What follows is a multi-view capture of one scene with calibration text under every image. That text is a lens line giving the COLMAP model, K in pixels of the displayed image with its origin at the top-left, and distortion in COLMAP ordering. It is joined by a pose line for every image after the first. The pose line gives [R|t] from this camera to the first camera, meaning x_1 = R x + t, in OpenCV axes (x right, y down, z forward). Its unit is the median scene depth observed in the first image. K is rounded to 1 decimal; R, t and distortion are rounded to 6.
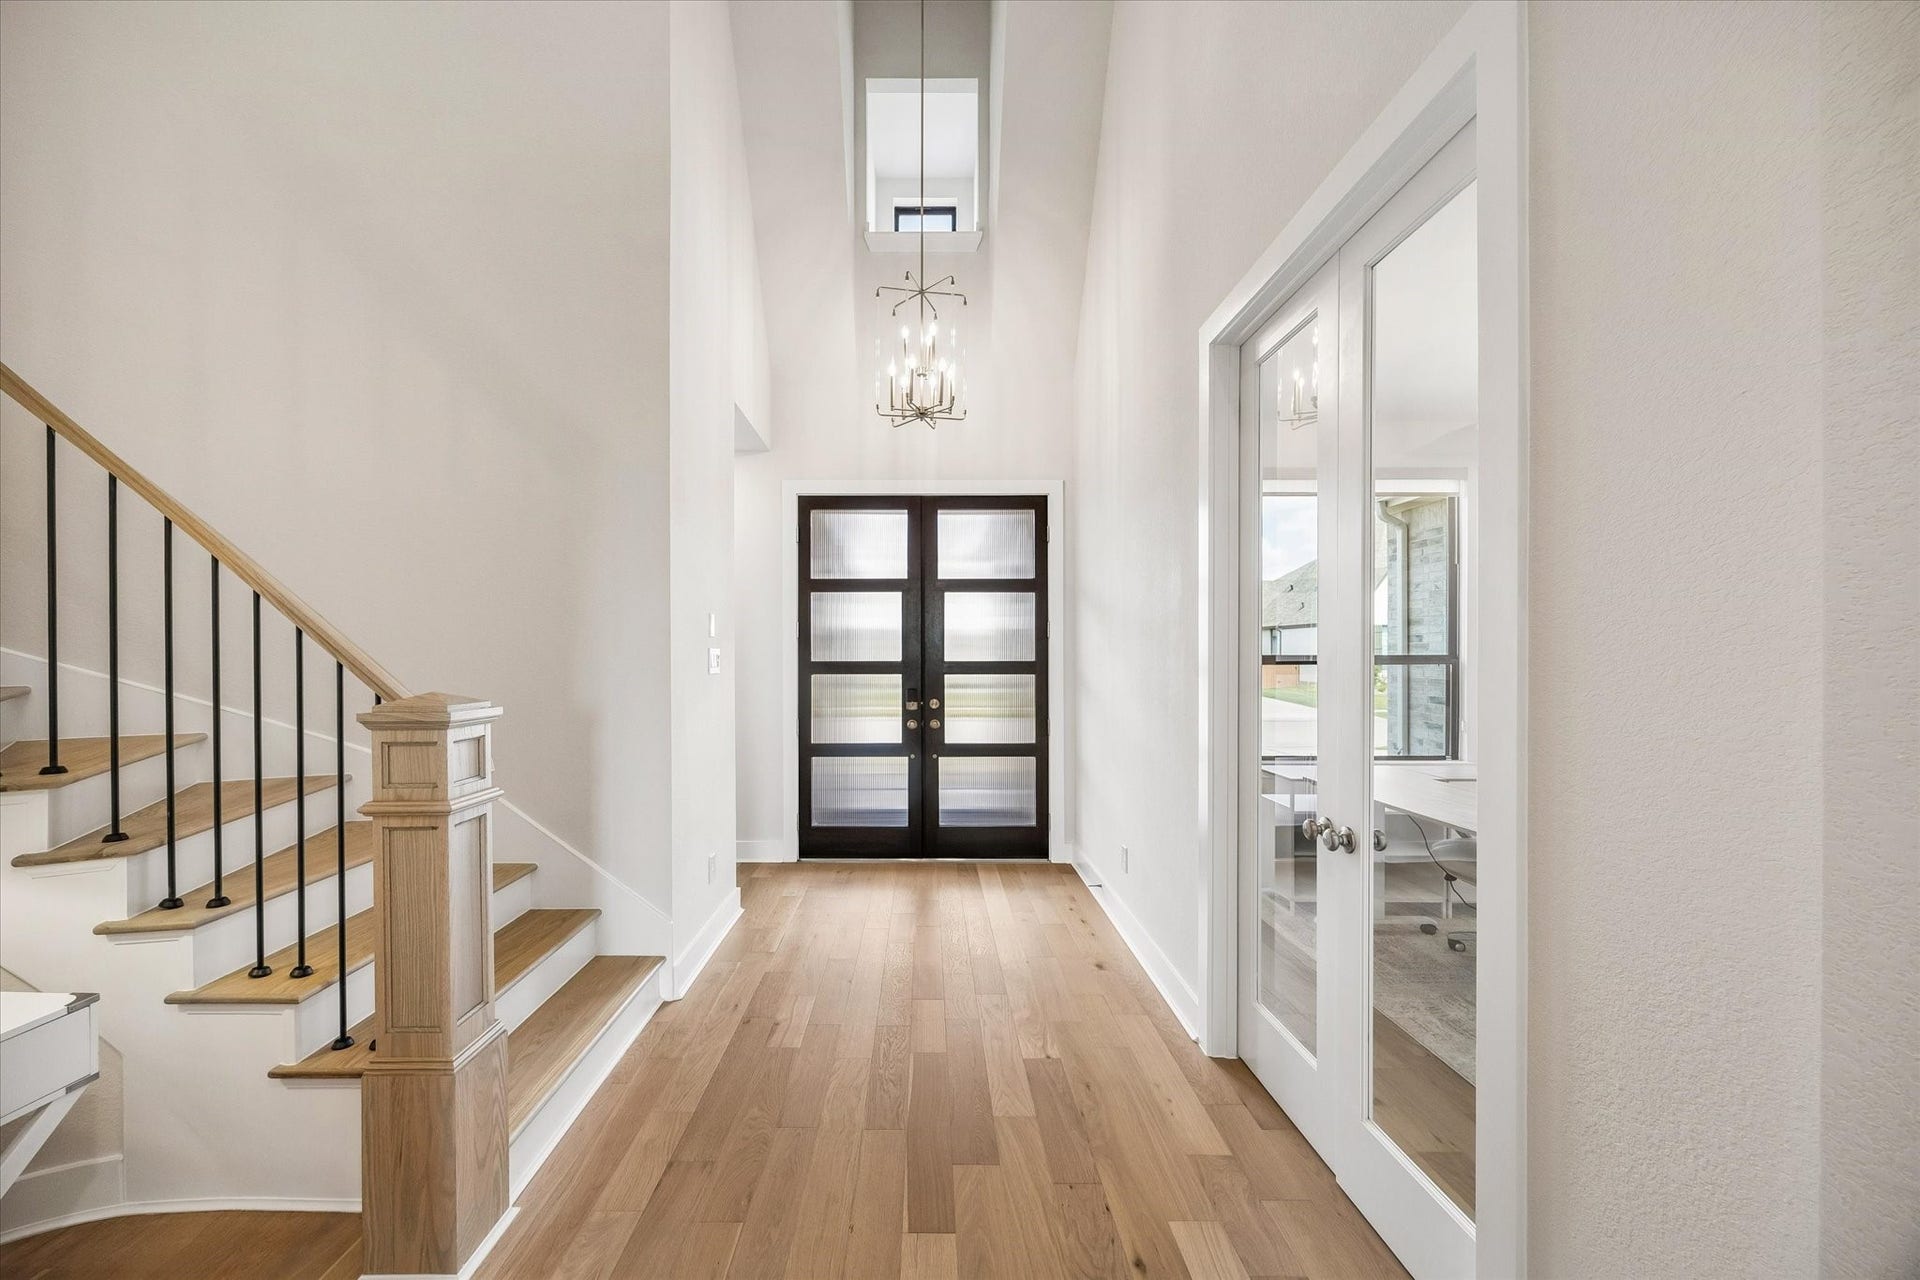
lens RADIAL K [[746.9, 0, 928.5], [0, 746.9, 666.2], [0, 0, 1]] dist [0.000279, 0.000107]
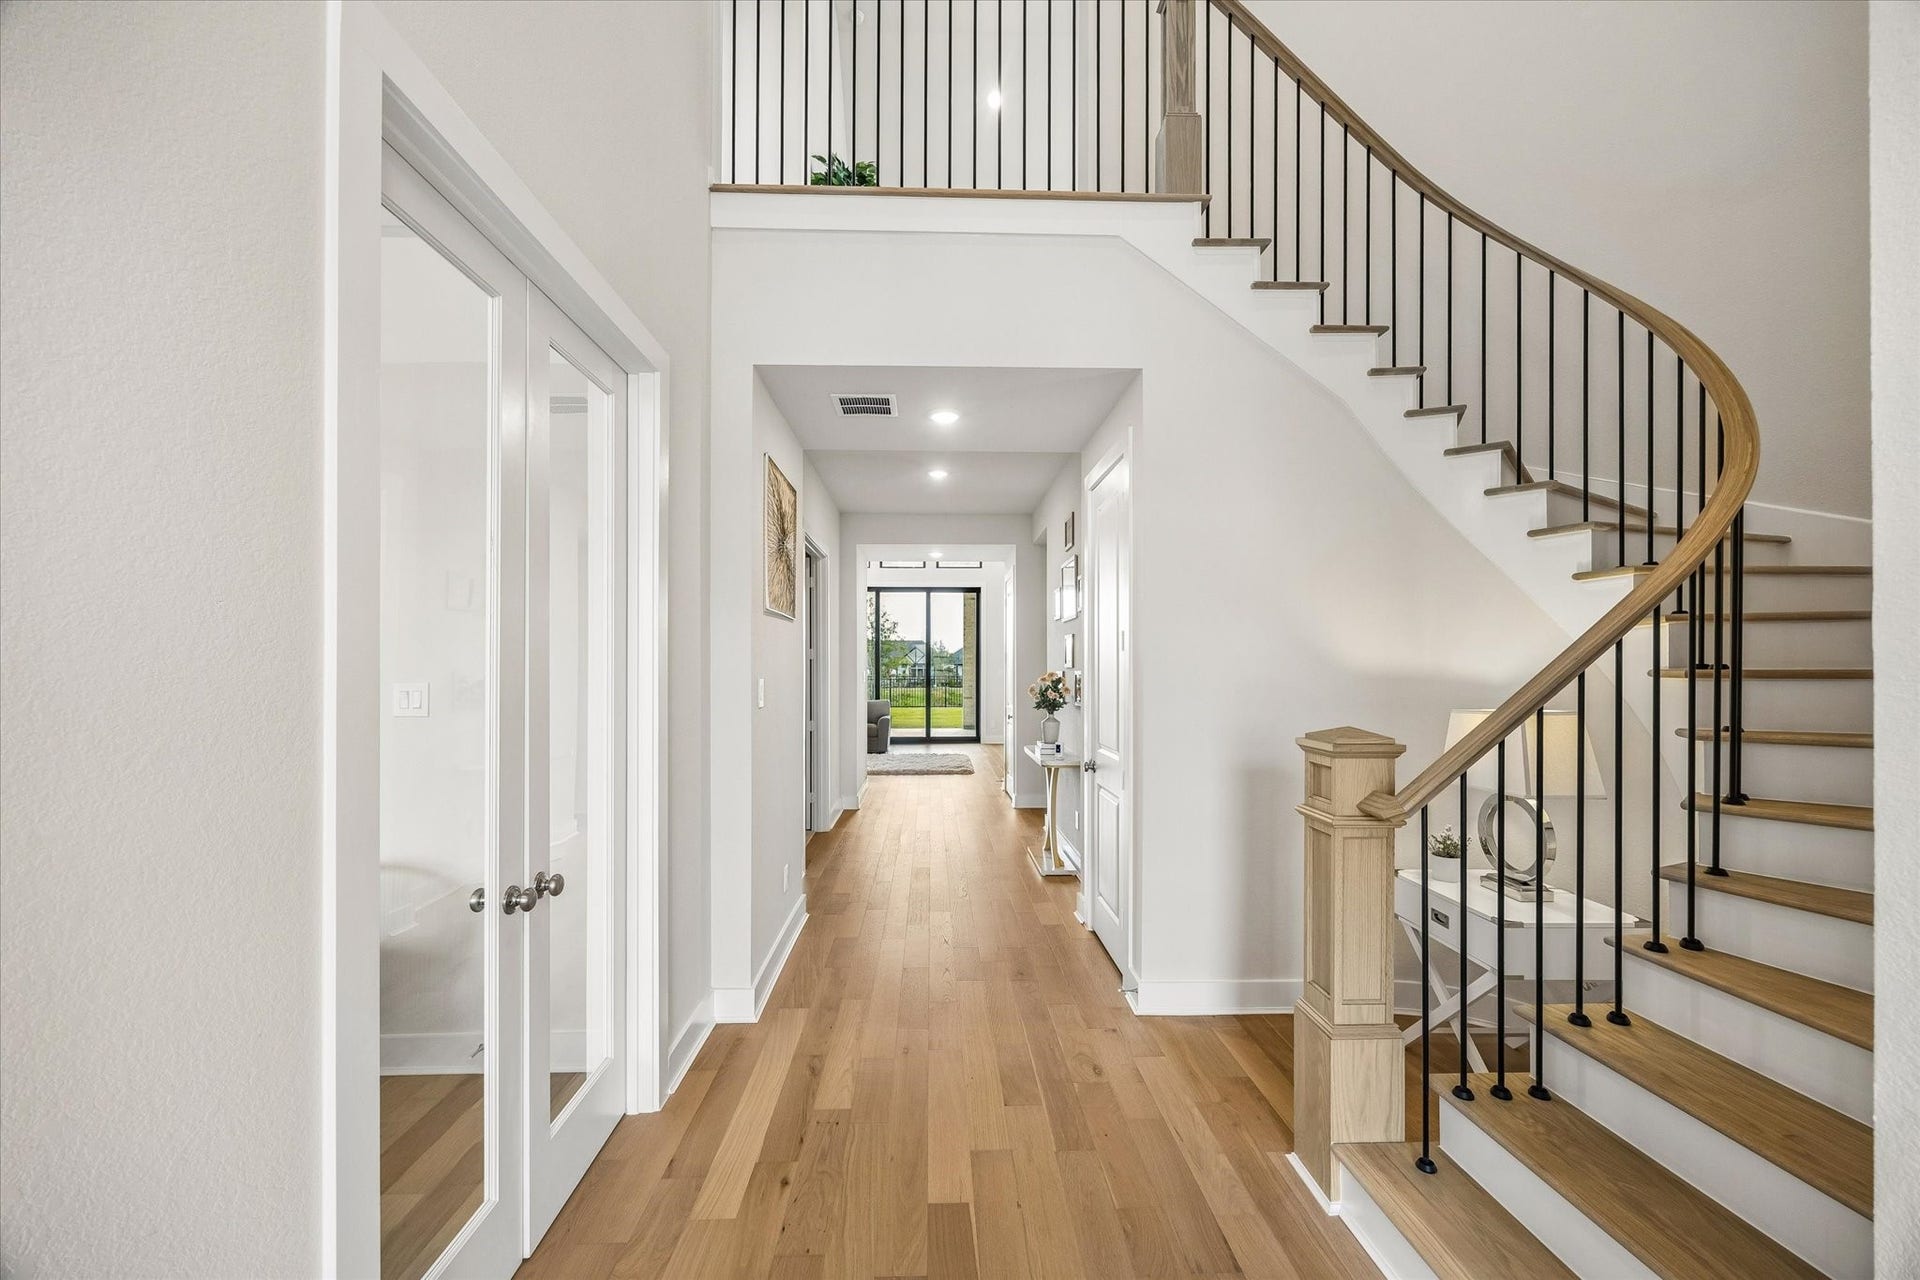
lens RADIAL K [[746.9, 0, 952.9], [0, 746.9, 675.6], [0, 0, 1]] dist [0.000279, 0.000107]
pose [[-0.999521, 0.001846, -0.030897, 0.009594], [0.001654, 0.999979, 0.006247, -0.020471], [0.030908, 0.006193, -0.999503, 0.649030]]
